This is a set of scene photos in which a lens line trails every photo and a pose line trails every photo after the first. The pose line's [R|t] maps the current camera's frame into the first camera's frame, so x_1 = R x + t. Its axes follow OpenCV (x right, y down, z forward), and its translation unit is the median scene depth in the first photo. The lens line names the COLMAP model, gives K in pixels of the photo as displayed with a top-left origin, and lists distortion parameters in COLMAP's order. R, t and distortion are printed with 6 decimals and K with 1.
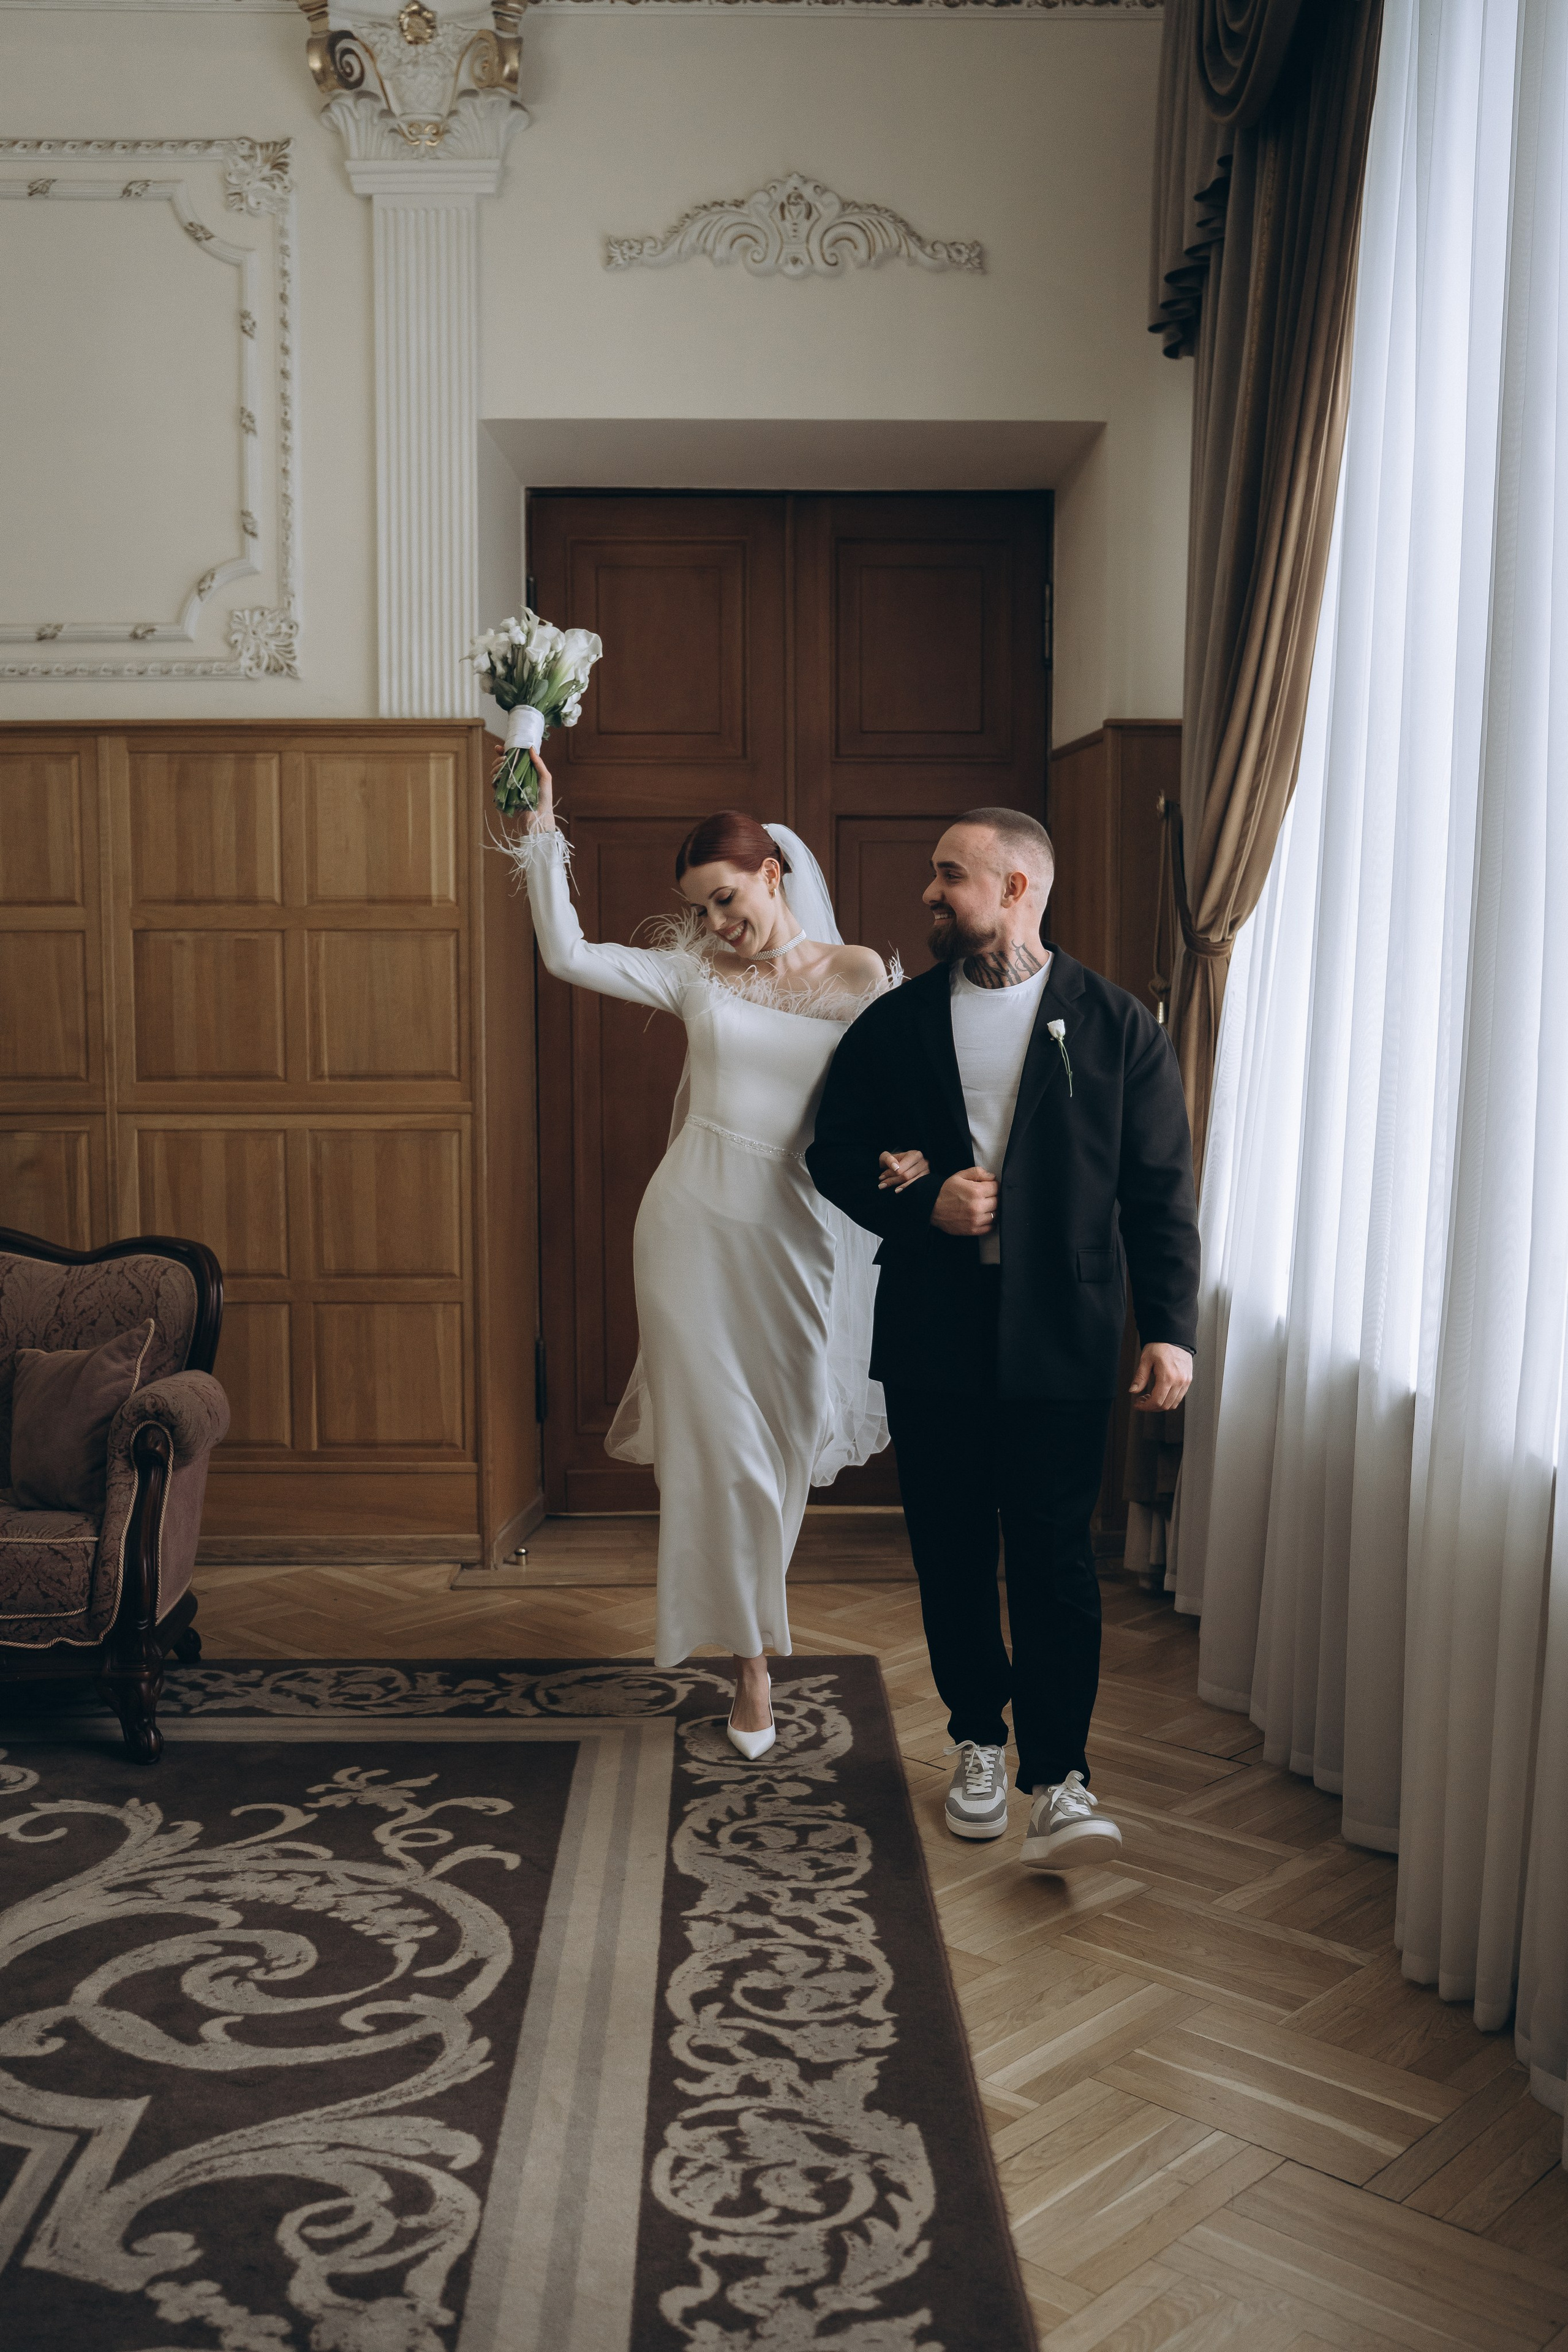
lens RADIAL K [[2242.9, 0, 774.2], [0, 2242.9, 1255.1], [0, 0, 1]] dist [-0.093777, 0.086714]
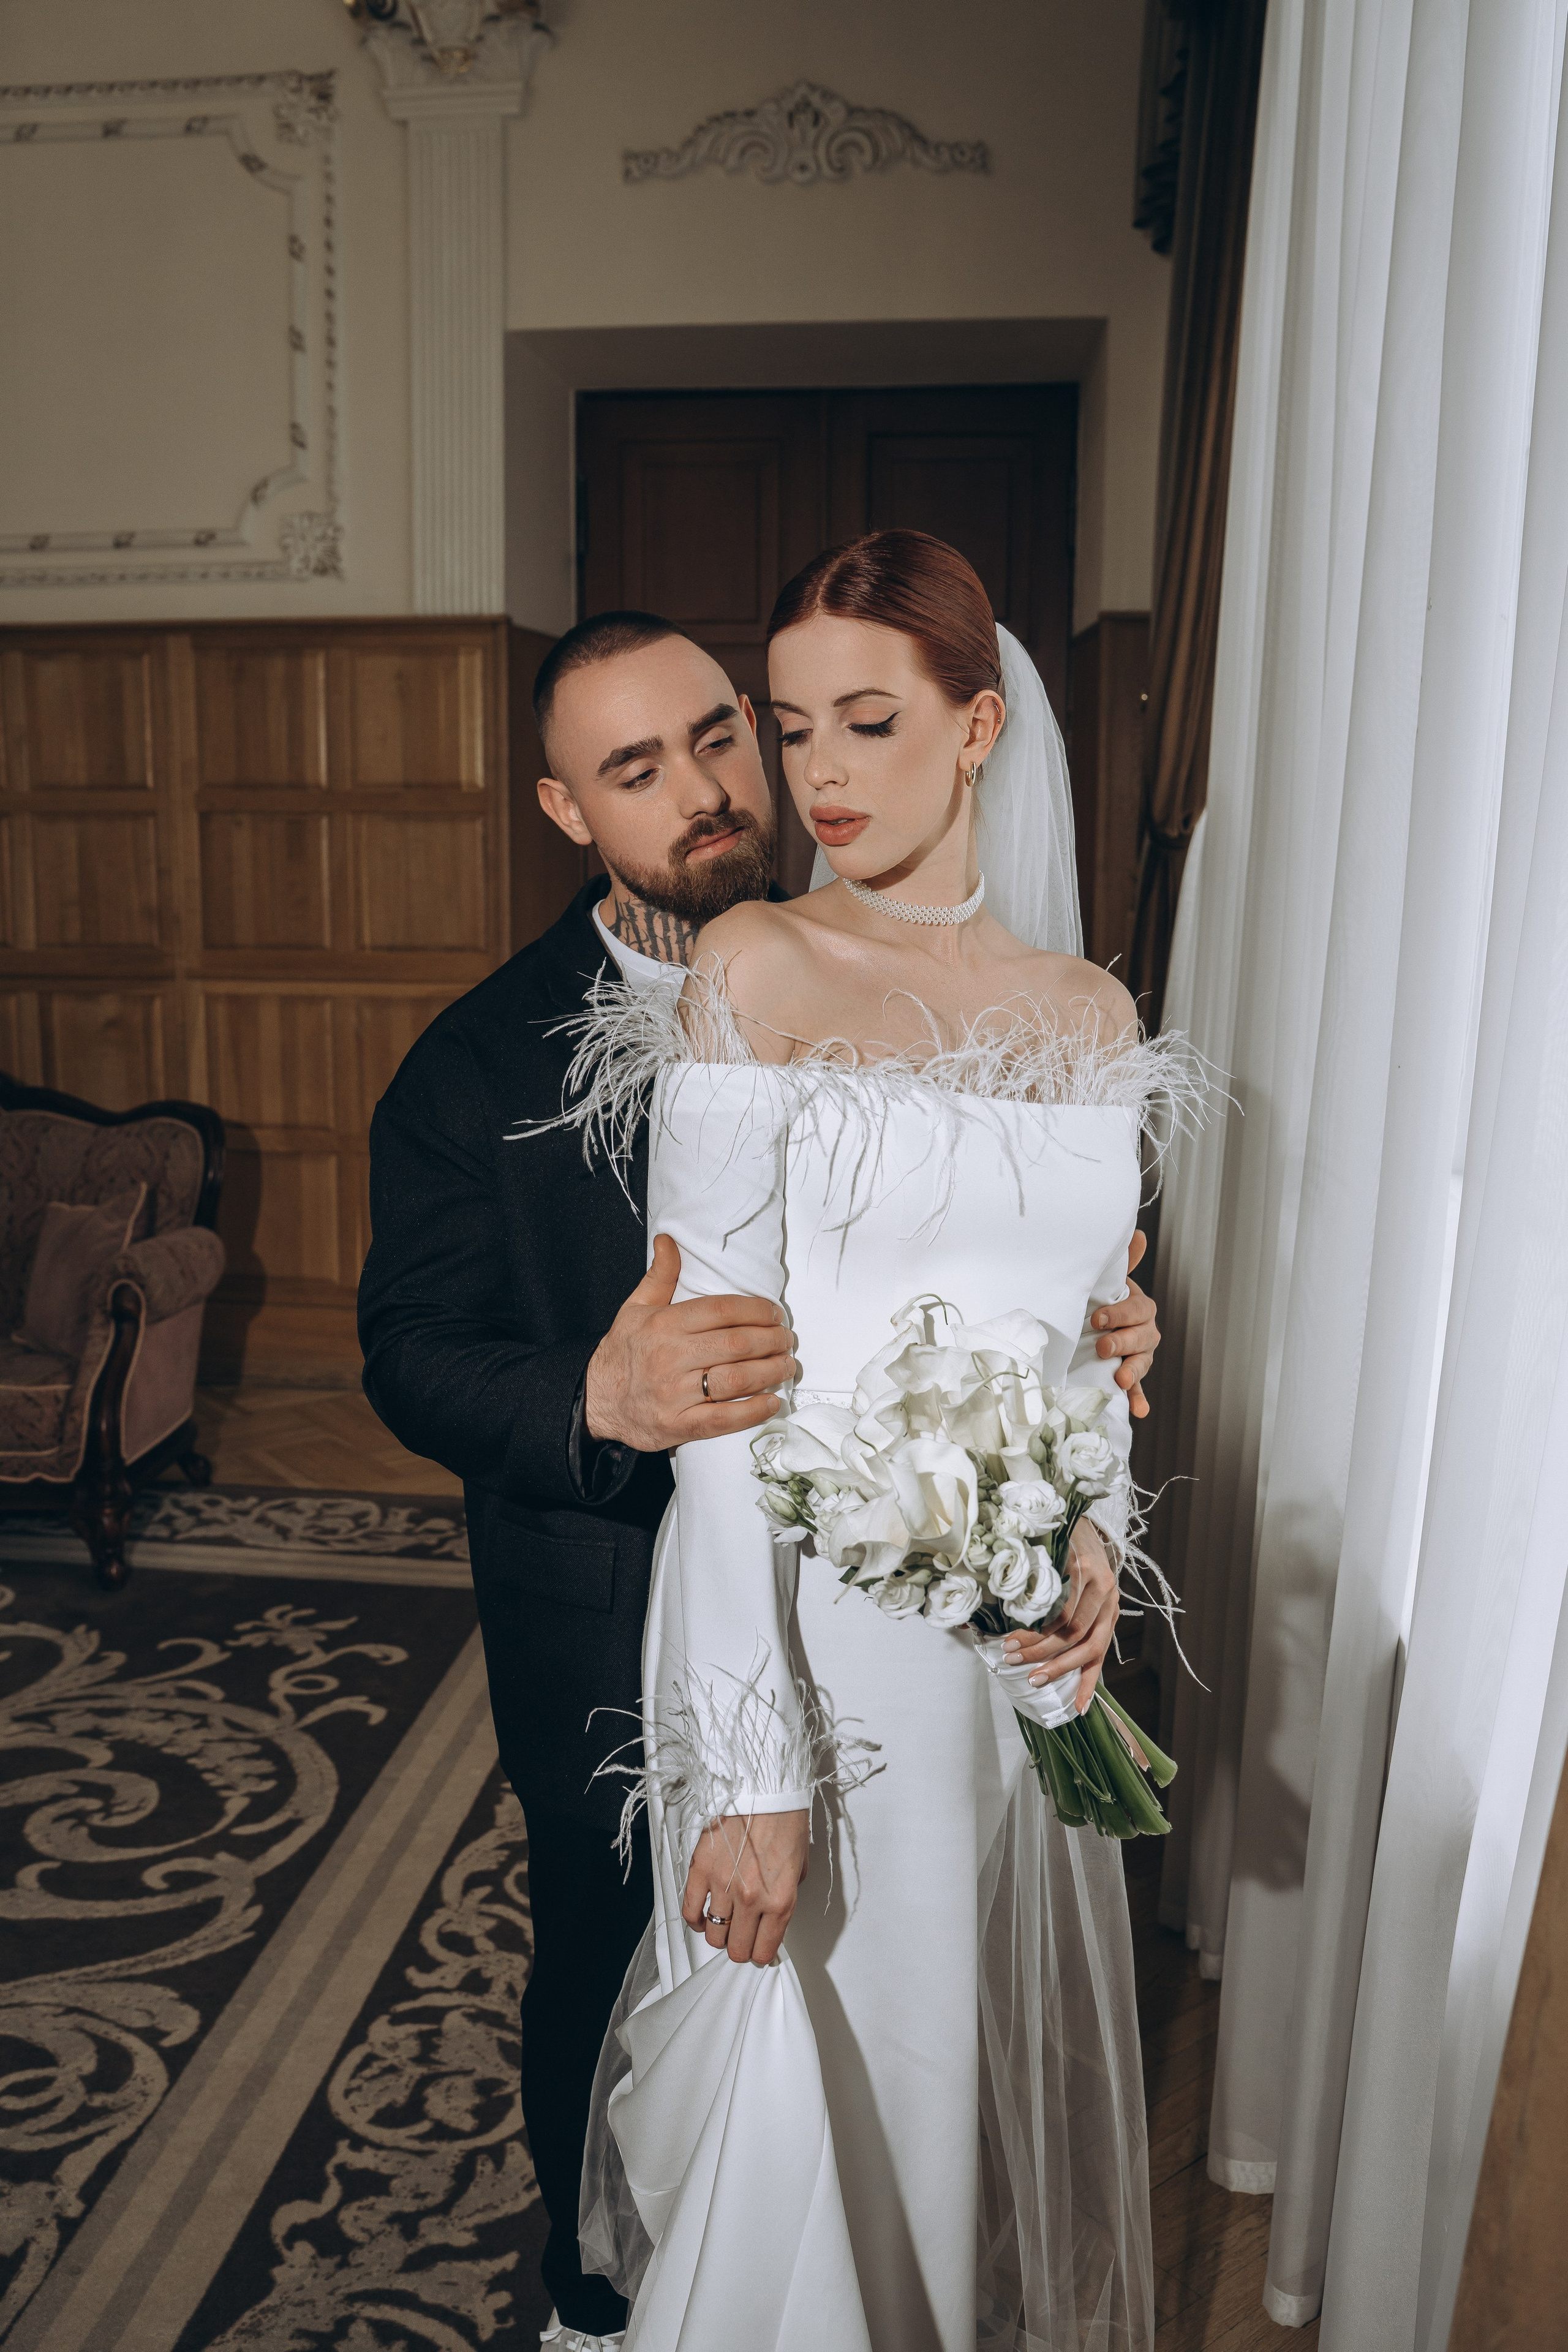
lens RADIAL K [[1978.1, 0, 784.0], [0, 1978.1, 1176.0], [0, 0, 1]] dist [-0.110013, 0.068181]
pose [[0.990670, 0.031233, -0.132658, 0.151057], [-0.022456, 0.997490, 0.067150, -0.043764], [0.134422, -0.063545, 0.988885, 0.083218]]
